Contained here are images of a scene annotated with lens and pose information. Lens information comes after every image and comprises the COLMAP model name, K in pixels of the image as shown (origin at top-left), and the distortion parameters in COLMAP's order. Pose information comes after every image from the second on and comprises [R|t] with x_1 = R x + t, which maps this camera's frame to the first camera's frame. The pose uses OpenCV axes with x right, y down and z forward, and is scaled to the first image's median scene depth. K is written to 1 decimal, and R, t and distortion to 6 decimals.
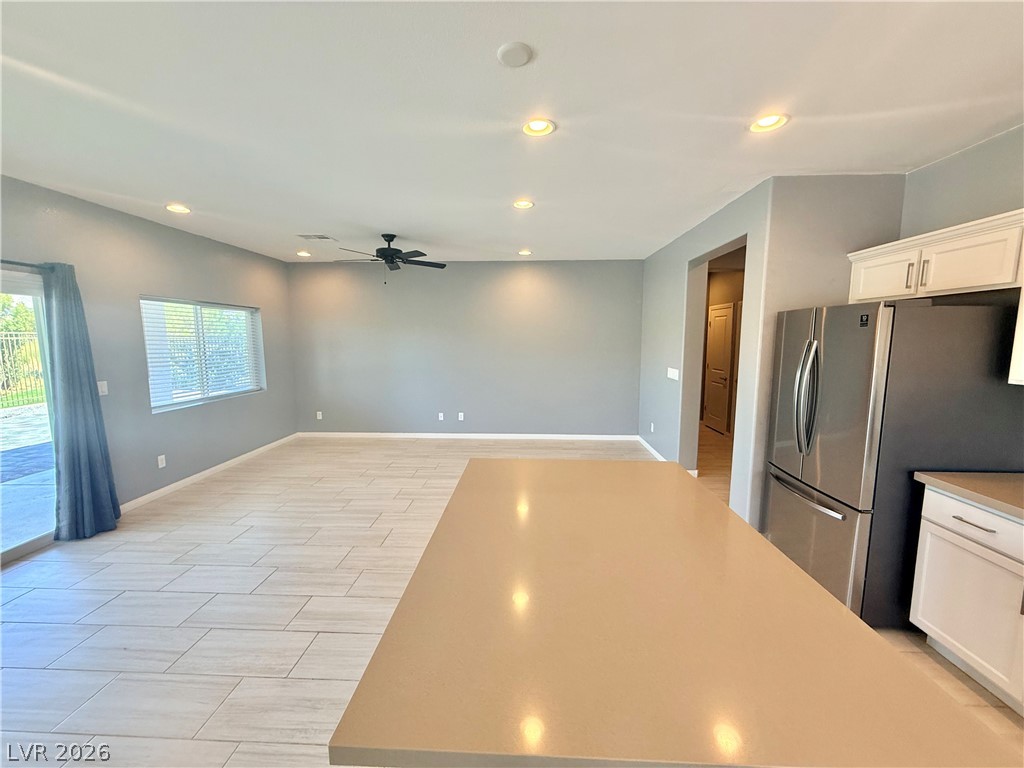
lens RADIAL K [[409.1, 0, 512.0], [0, 409.1, 384.0], [0, 0, 1]] dist [-0.000266, -0.000333]
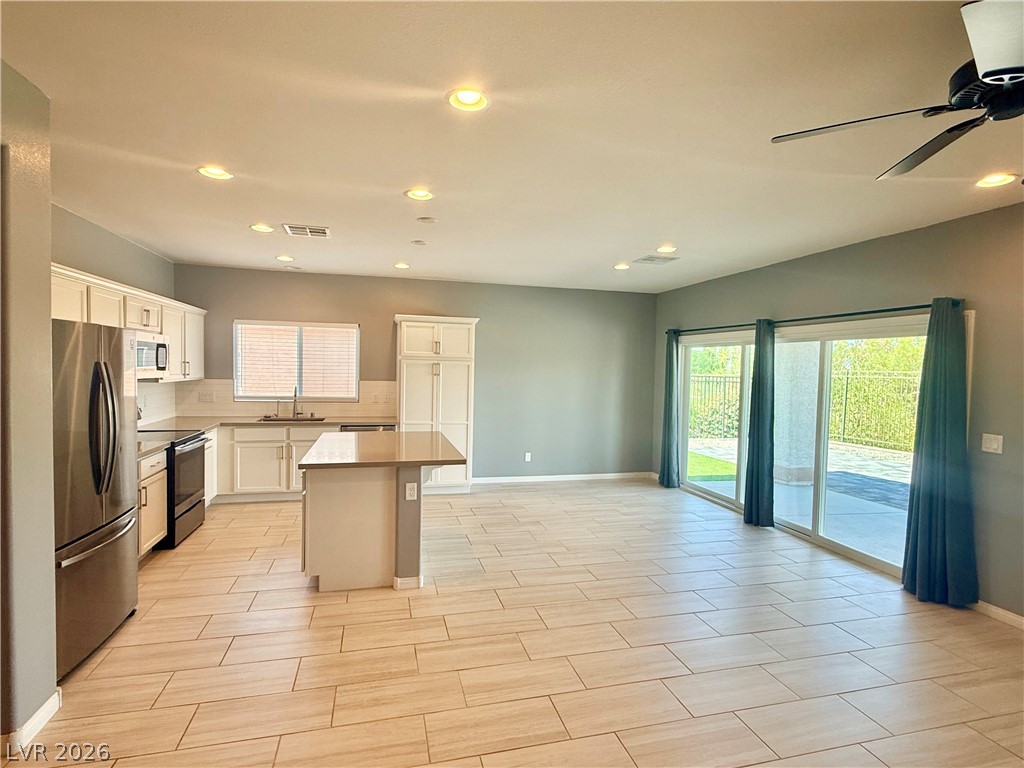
lens RADIAL K [[513.5, 0, 511.3], [0, 513.5, 389.2], [0, 0, 1]] dist [-0.010650, 0.001157]
pose [[-0.953187, -0.008715, -0.302257, 0.195670], [-0.056925, 0.986884, 0.151062, -0.222569], [0.296976, 0.161197, -0.941181, 1.932244]]
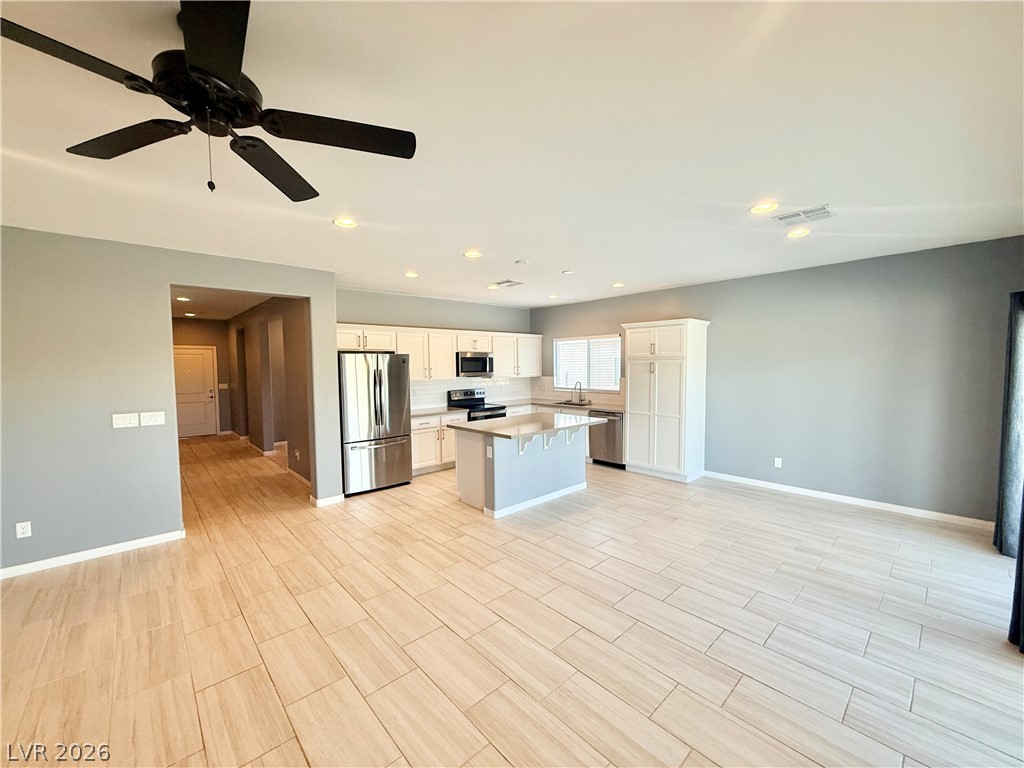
lens RADIAL K [[409.1, 0, 512.0], [0, 409.1, 384.0], [0, 0, 1]] dist [-0.000266, -0.000333]
pose [[-0.713173, -0.026182, 0.700498, -1.016584], [0.092075, 0.987146, 0.130636, -0.205216], [-0.694914, 0.157665, -0.701595, 1.678550]]
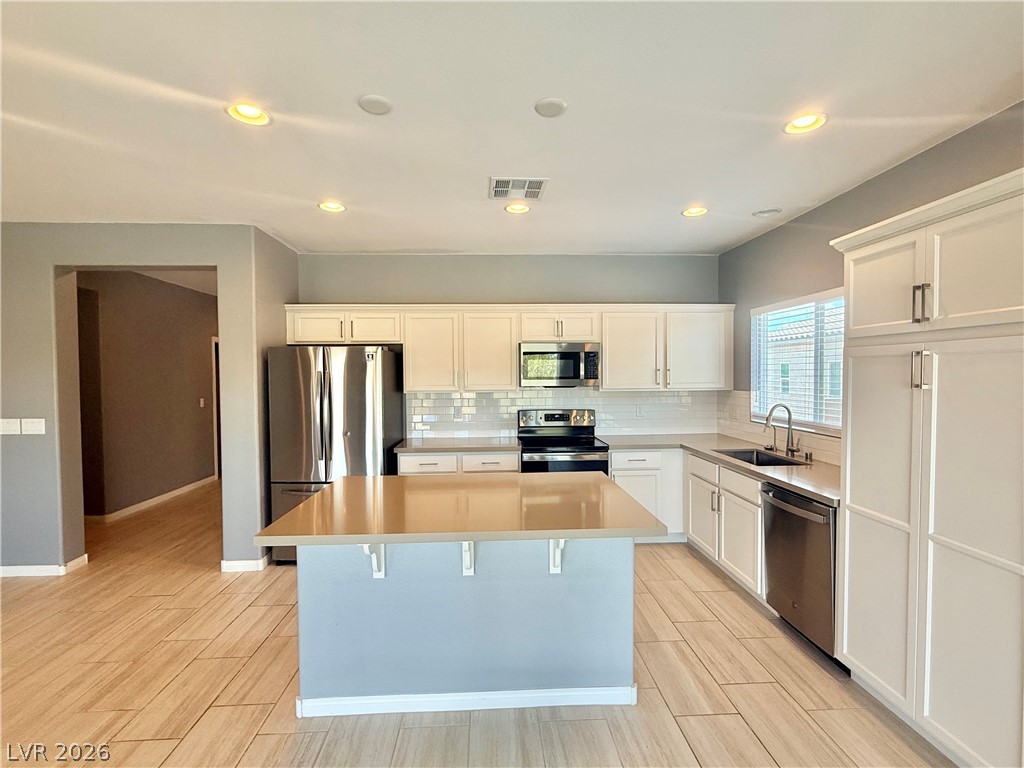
lens RADIAL K [[489.4, 0, 512.0], [0, 489.4, 384.0], [0, 0, 1]] dist [-0.001002, 0.000154]
pose [[-0.101709, -0.020739, 0.994598, -0.737194], [0.121266, 0.992068, 0.033087, -0.037989], [-0.987396, 0.123976, -0.098387, 0.470461]]
